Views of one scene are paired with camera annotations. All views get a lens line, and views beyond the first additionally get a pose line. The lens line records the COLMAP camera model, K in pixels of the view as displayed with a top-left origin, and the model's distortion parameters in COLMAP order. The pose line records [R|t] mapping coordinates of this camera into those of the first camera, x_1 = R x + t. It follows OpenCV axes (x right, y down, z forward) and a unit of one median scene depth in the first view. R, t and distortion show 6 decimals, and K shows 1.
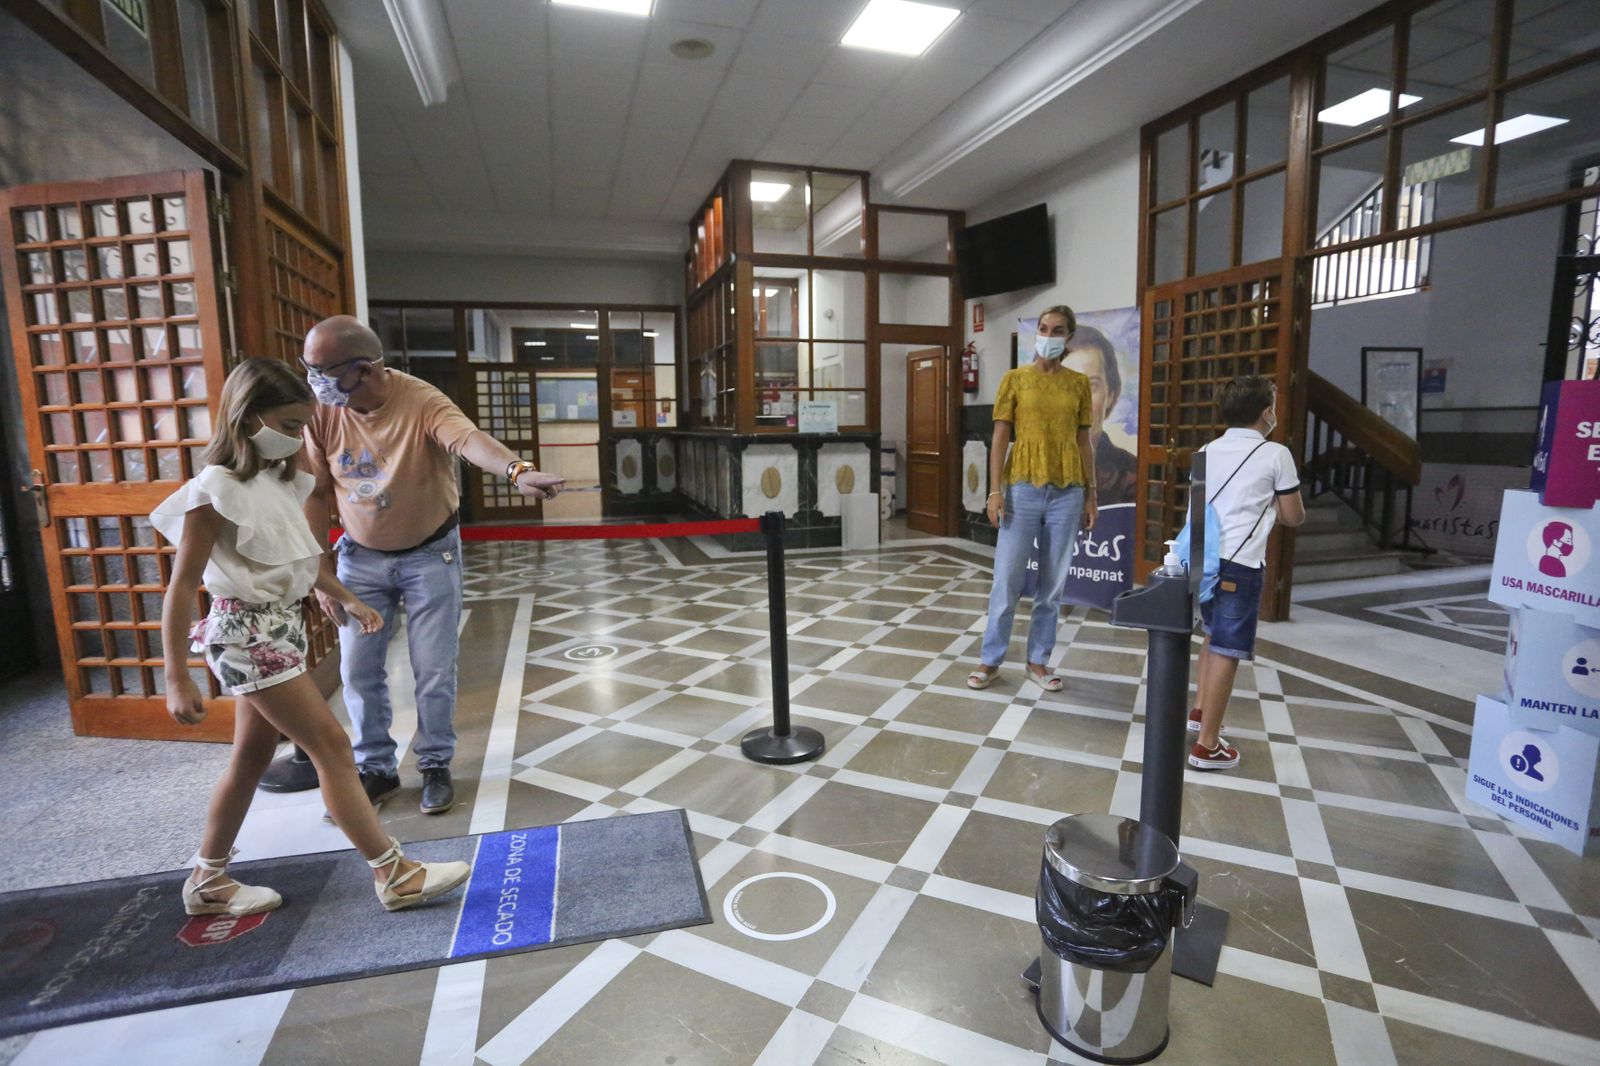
lens RADIAL K [[769.7, 0, 803.7], [0, 769.7, 528.9], [0, 0, 1]] dist [-0.067465, 0.024484]
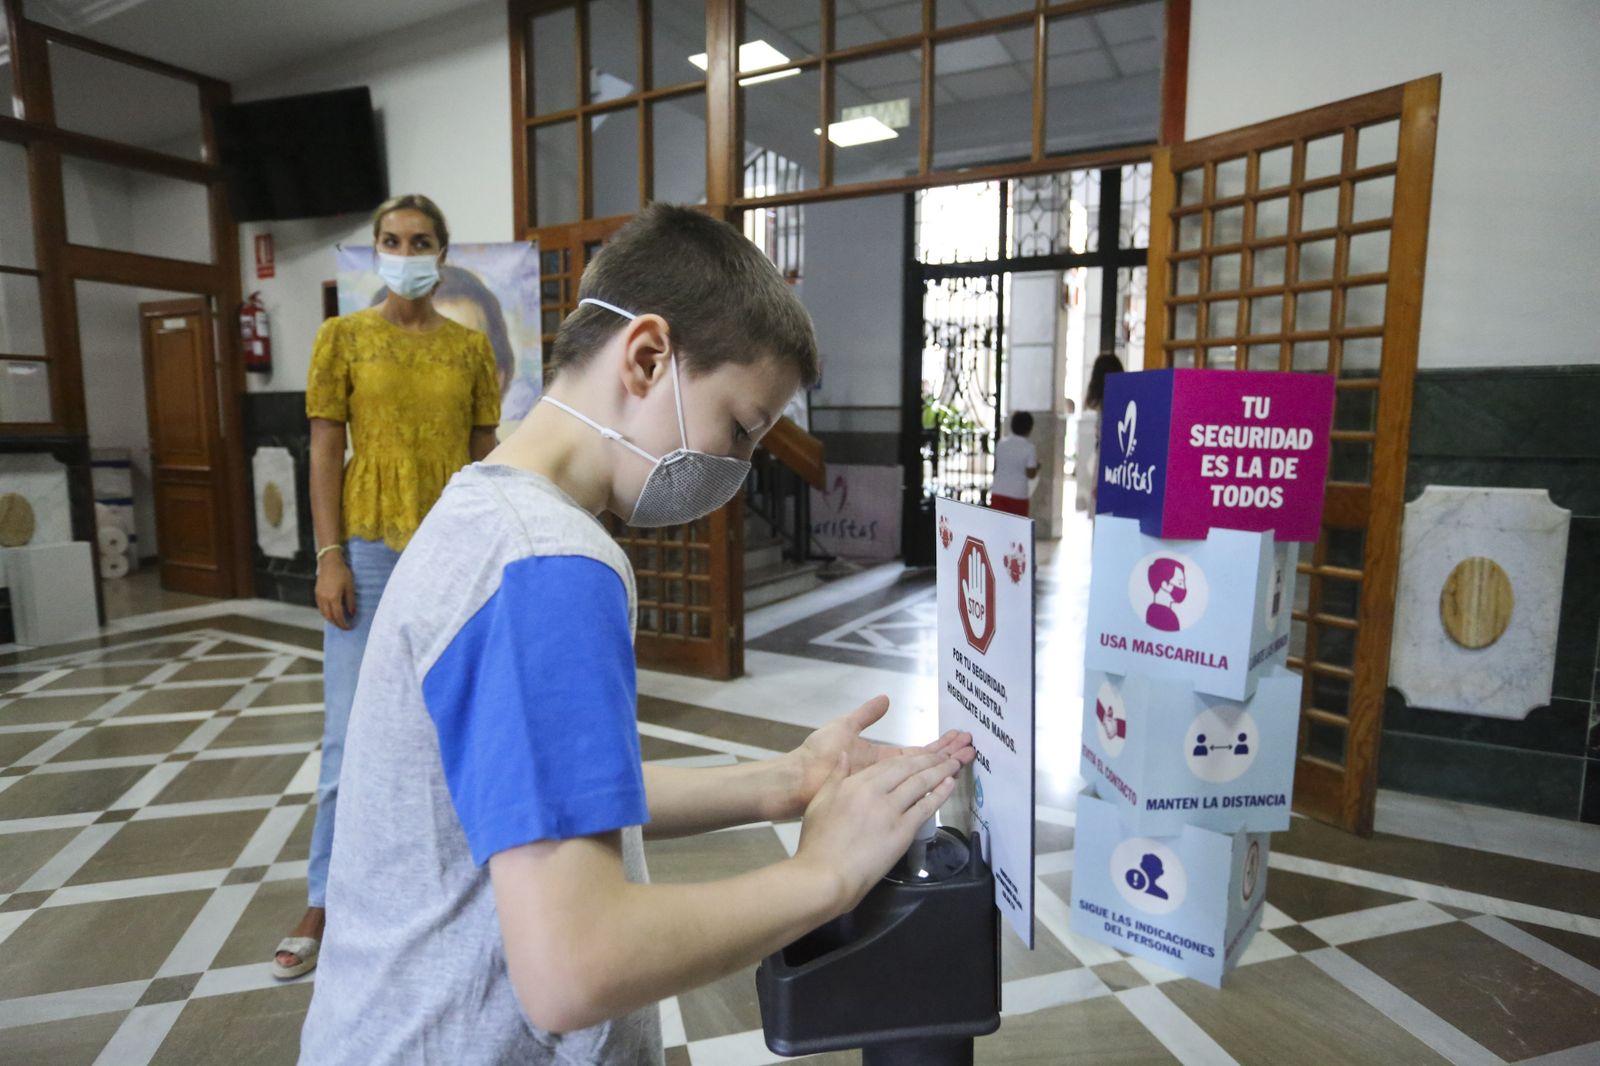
lens RADIAL K [[900.9, 0, 801.3], [0, 900.9, 527.8], [0, 0, 1]] dist [-0.064988, 0.038784]
pose [[0.729685, -0.066945, 0.680498, 0.066871], [0.079619, 0.996745, 0.012682, -0.038353], [-0.679132, 0.044927, 0.732640, 0.277587]]
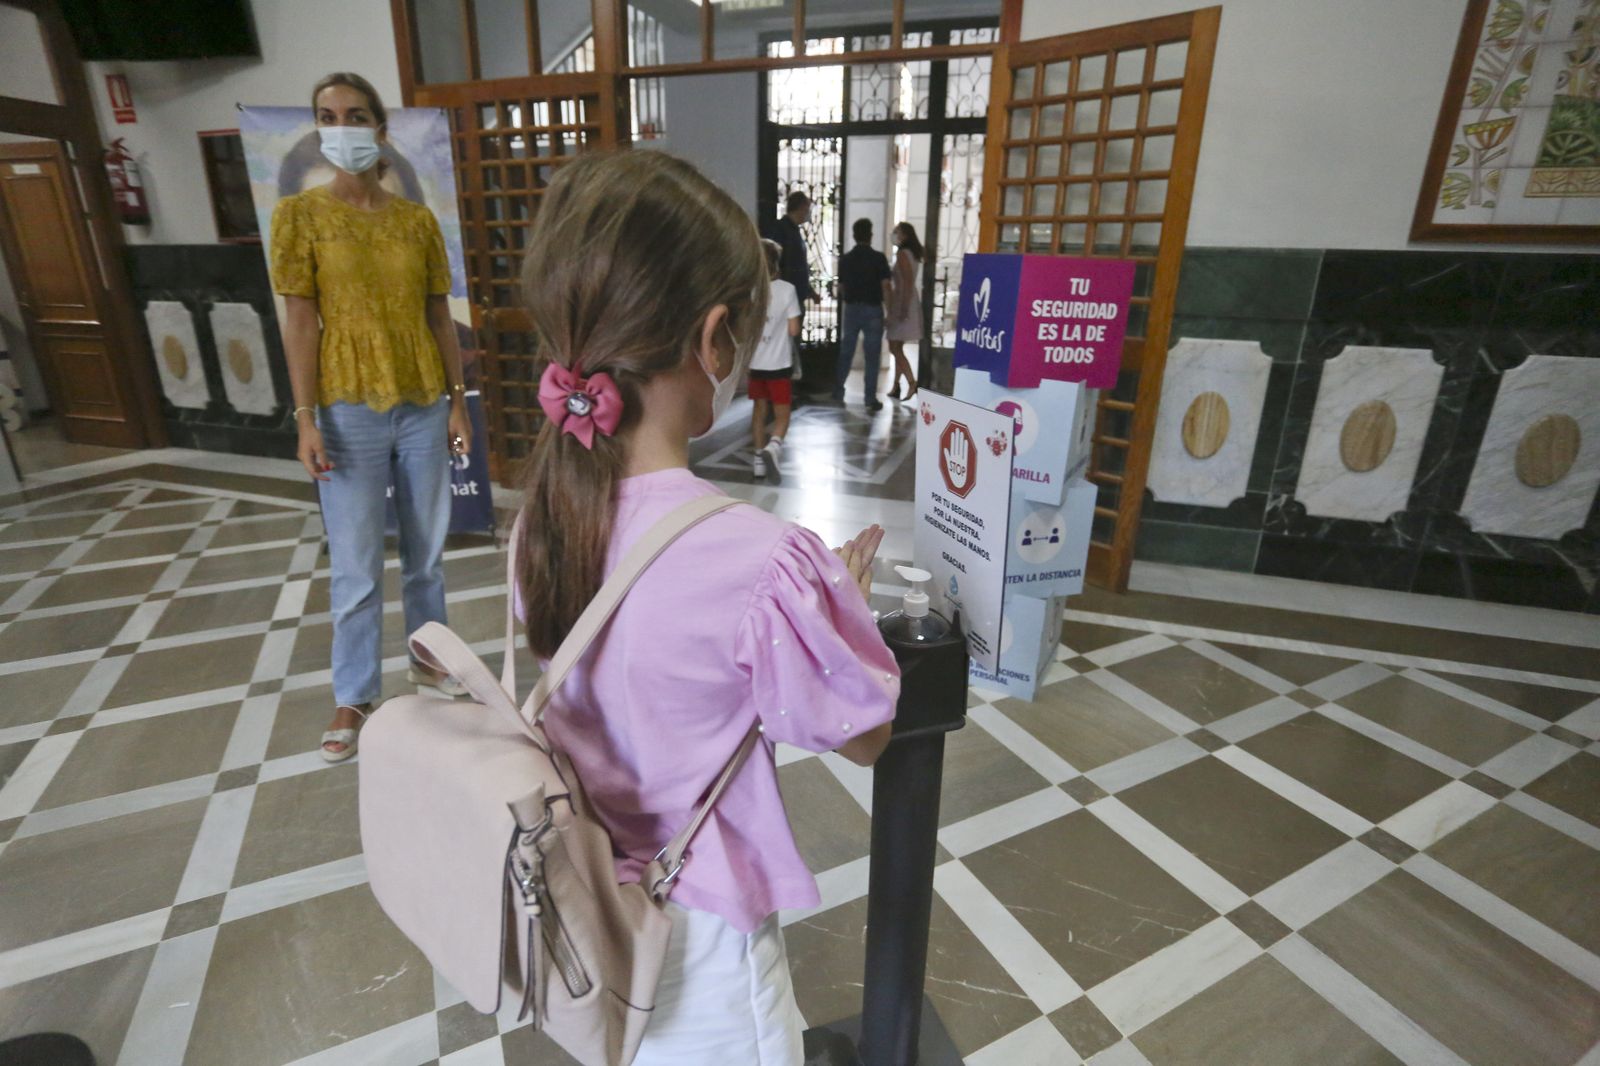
lens RADIAL K [[769.7, 0, 803.7], [0, 769.7, 528.9], [0, 0, 1]] dist [-0.067465, 0.024484]
pose [[0.588707, -0.248844, 0.769091, 0.012653], [0.088207, 0.965532, 0.244884, -0.057112], [-0.803519, -0.076326, 0.590365, 0.283831]]
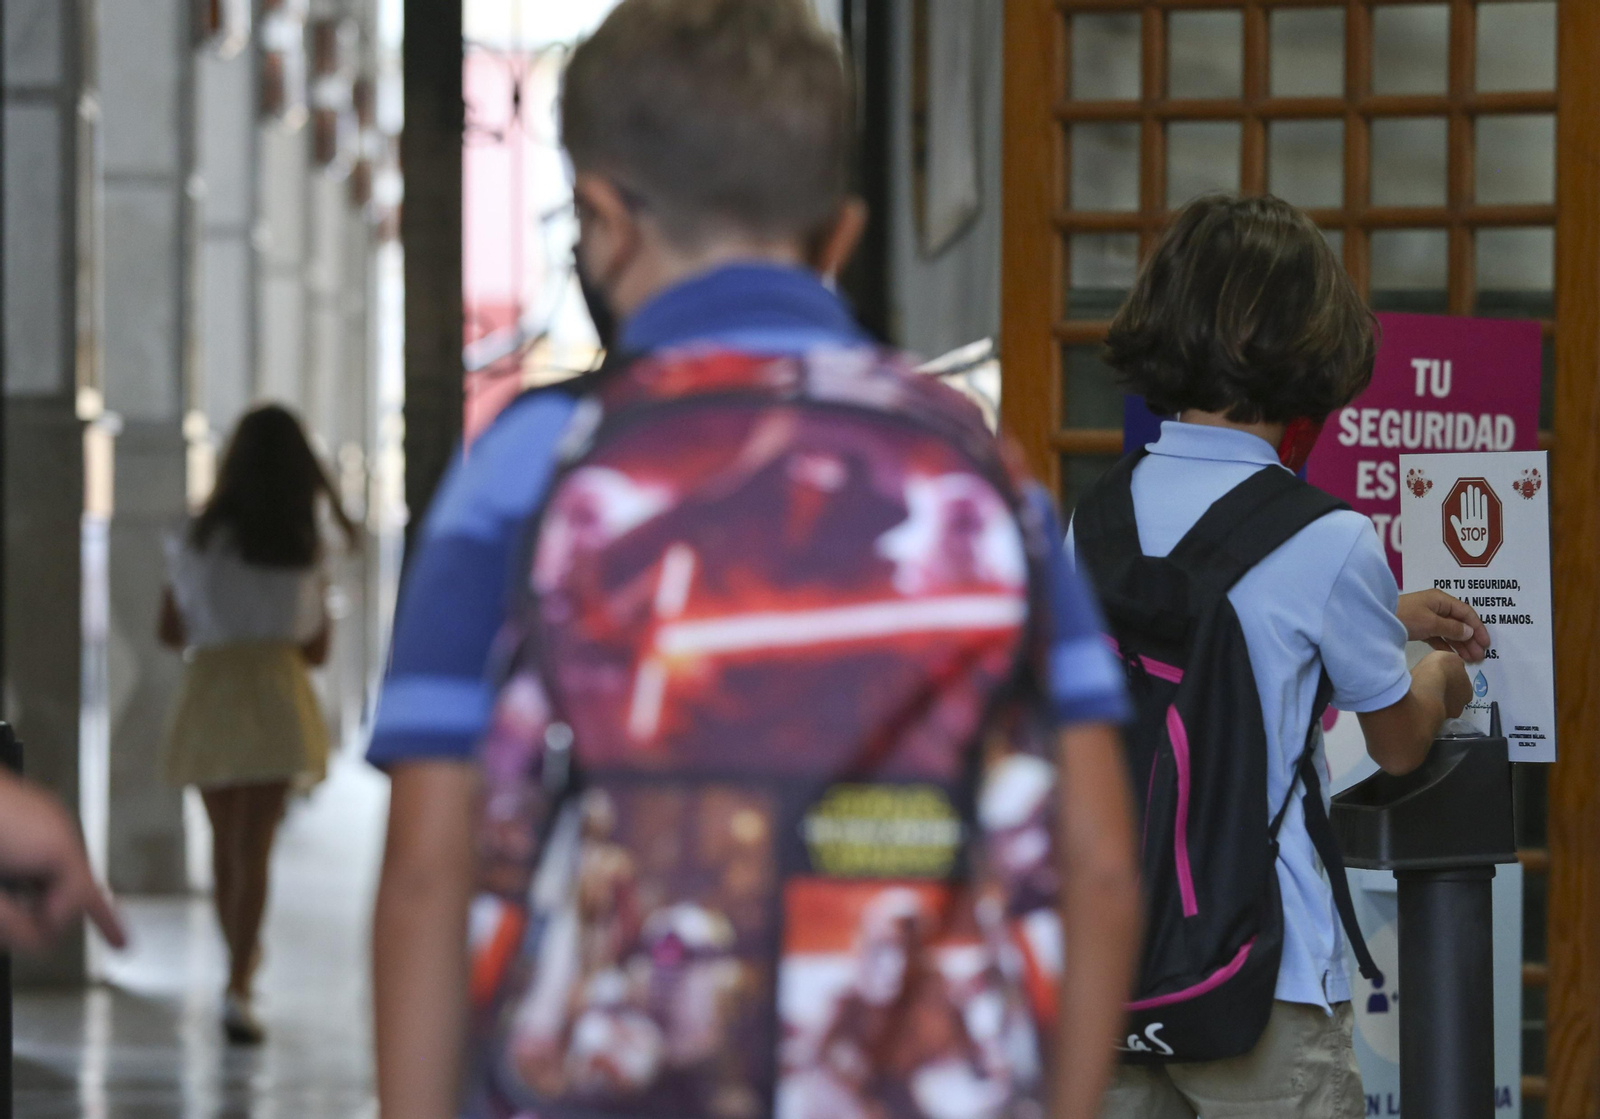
lens RADIAL K [[6584.0, 0, 800.0], [0, 6584.0, 559.5], [0, 0, 1]] dist [0.264950, -1.204259]
pose [[0.280142, 0.001757, 0.959957, -1.218180], [0.123817, 0.991579, -0.037948, 0.021279], [-0.951940, 0.129489, 0.277565, 0.113102]]
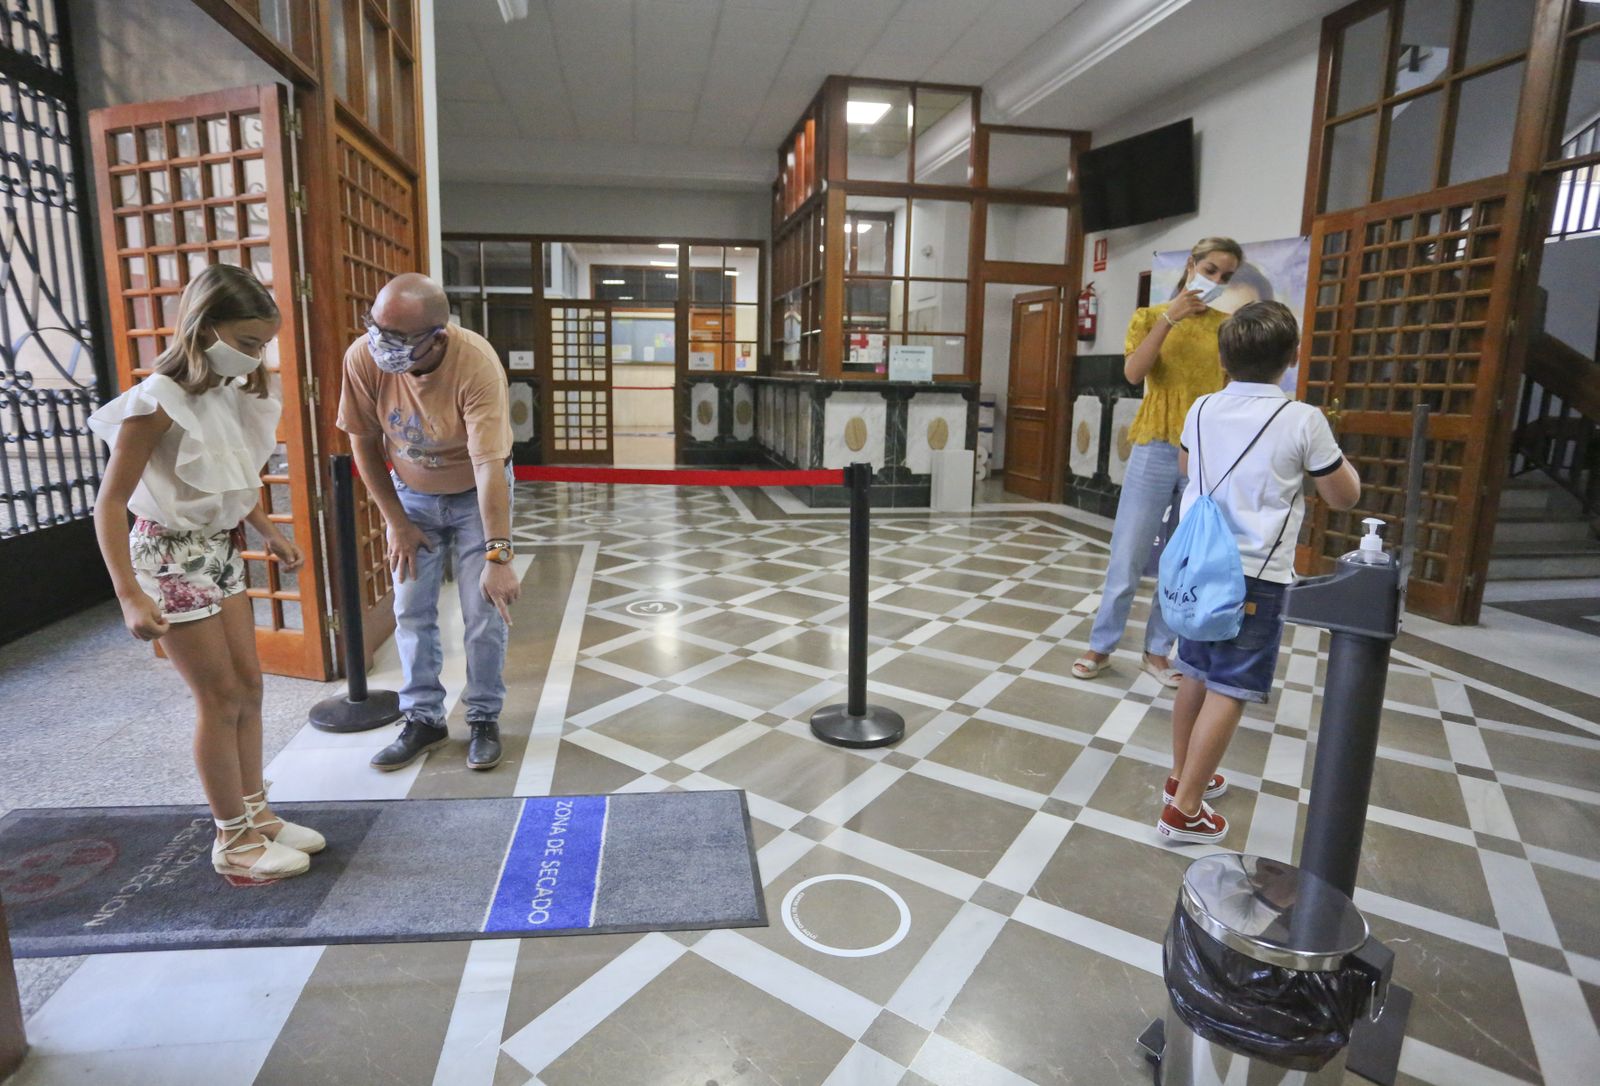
lens RADIAL K [[814.7, 0, 760.8], [0, 814.7, 519.3], [0, 0, 1]] dist [-0.084427, 0.038835]
pose [[0.987356, 0.050760, -0.150169, -0.005644], [-0.044311, 0.997959, 0.045991, 0.002474], [0.152197, -0.038755, 0.987590, 0.041301]]
